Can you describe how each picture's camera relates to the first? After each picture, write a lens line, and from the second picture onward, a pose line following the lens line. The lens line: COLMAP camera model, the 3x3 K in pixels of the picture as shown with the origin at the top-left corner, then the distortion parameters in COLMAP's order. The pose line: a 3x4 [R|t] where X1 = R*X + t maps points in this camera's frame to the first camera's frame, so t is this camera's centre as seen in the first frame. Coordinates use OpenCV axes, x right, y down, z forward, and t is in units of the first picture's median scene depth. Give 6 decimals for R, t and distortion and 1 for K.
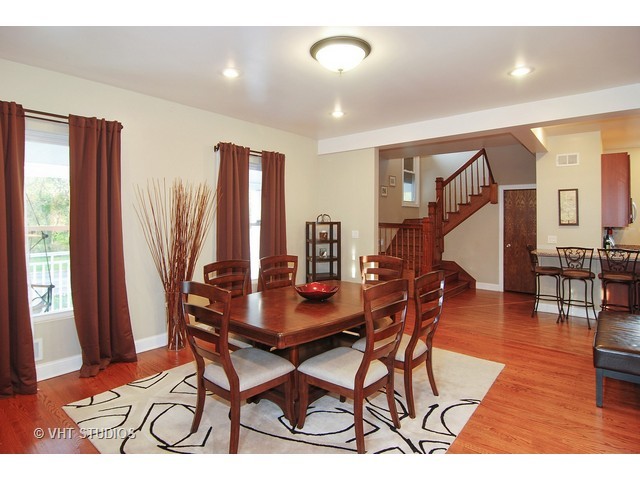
lens RADIAL K [[353.1, 0, 315.7], [0, 353.1, 223.3], [0, 0, 1]] dist [0.001034, -0.000670]
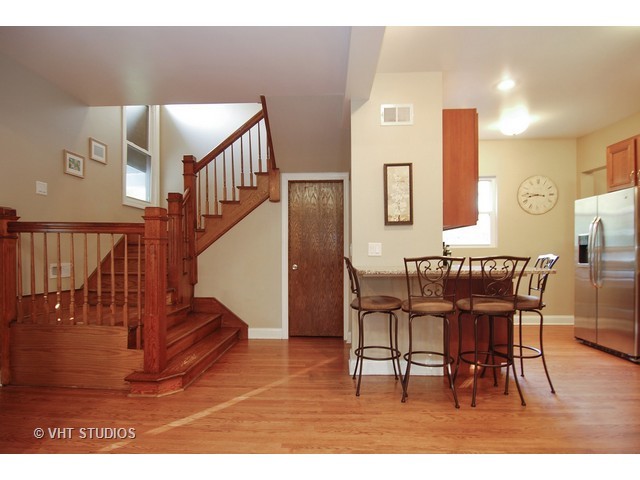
lens RADIAL K [[332.2, 0, 318.1], [0, 332.2, 253.0], [0, 0, 1]] dist [-0.004034, -0.000239]
pose [[0.783729, 0.000930, 0.621102, 0.195494], [0.009749, 0.999857, -0.013799, 0.045825], [-0.621026, 0.016869, 0.783609, 0.486117]]
